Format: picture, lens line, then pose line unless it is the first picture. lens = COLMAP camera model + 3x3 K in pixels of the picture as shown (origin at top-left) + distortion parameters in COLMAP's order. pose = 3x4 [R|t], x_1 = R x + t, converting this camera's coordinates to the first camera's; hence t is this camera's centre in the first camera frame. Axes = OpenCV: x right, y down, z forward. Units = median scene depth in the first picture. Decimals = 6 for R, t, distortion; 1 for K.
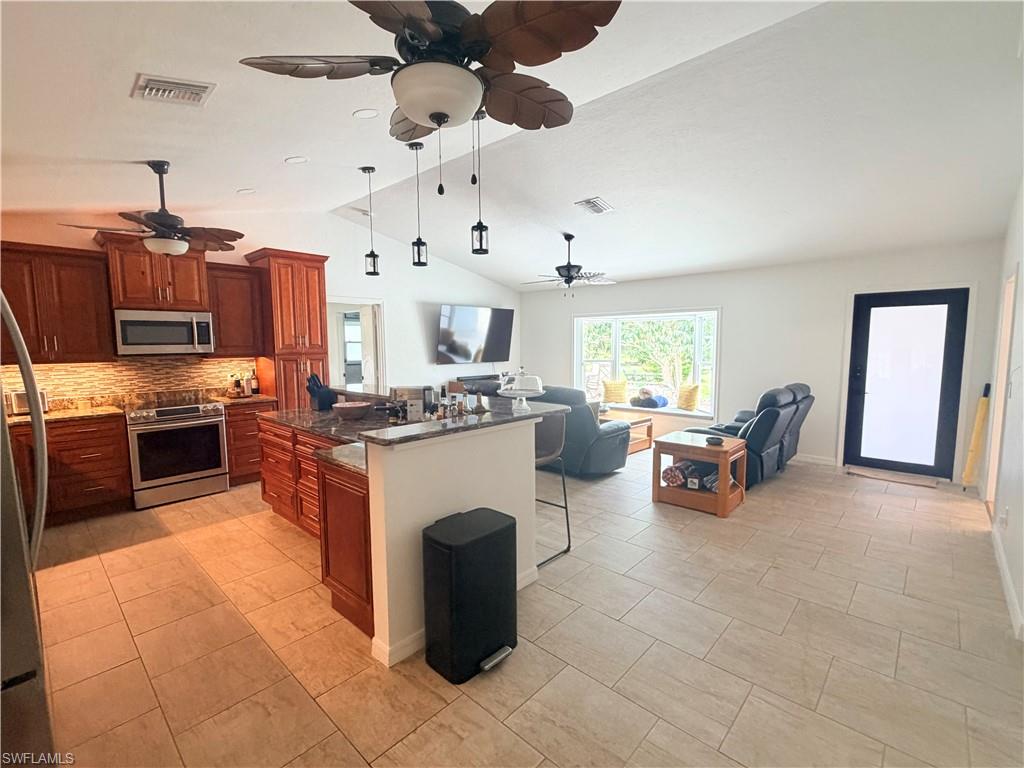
lens RADIAL K [[461.1, 0, 512.0], [0, 461.1, 384.2], [0, 0, 1]] dist [-0.000959, -0.000716]
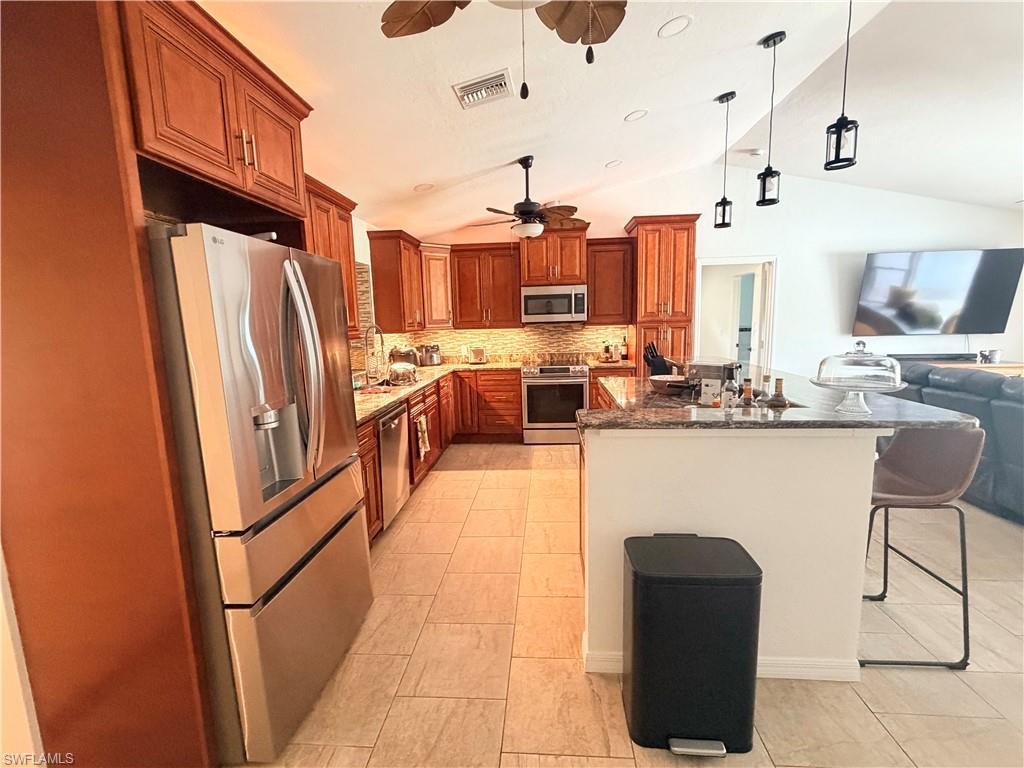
lens RADIAL K [[461.1, 0, 508.2], [0, 461.1, 384.7], [0, 0, 1]] dist [-0.000959, -0.000716]
pose [[0.619423, 0.104416, -0.778083, 0.133353], [-0.050286, 0.994357, 0.093408, -0.009082], [0.783445, -0.018733, 0.621178, 0.157581]]
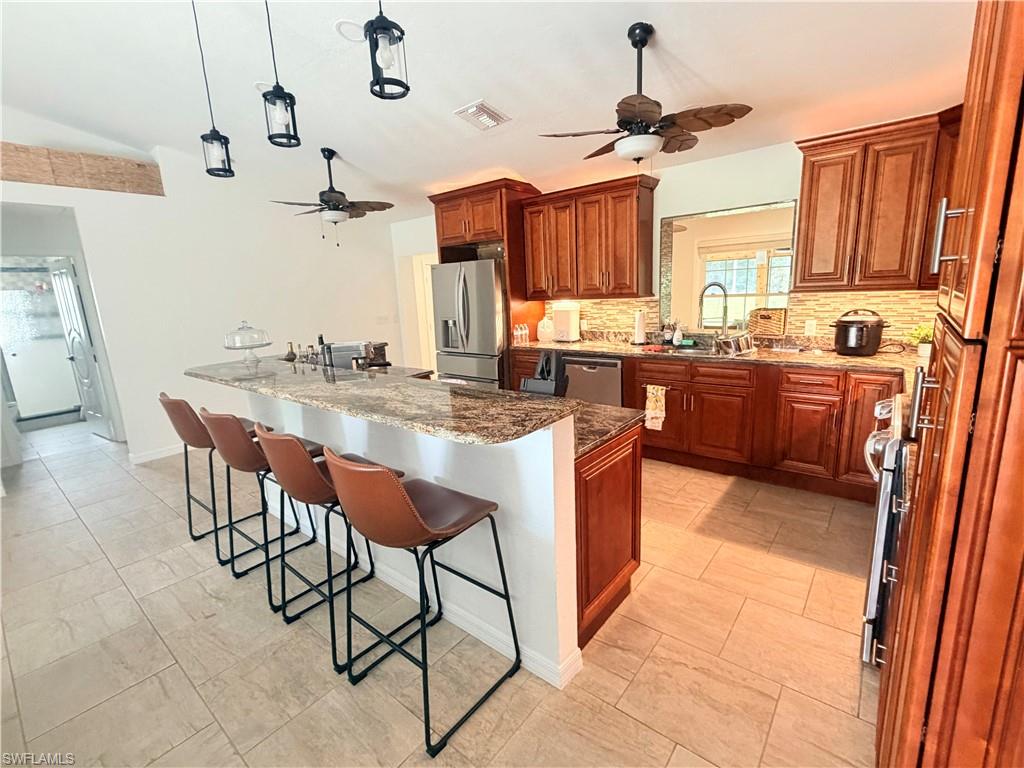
lens RADIAL K [[461.1, 0, 511.1], [0, 461.1, 385.0], [0, 0, 1]] dist [-0.000959, -0.000716]
pose [[-0.997075, 0.065204, -0.039871, -0.348085], [0.050377, 0.953010, 0.298721, -0.121606], [0.057476, 0.295839, -0.953507, 1.350307]]
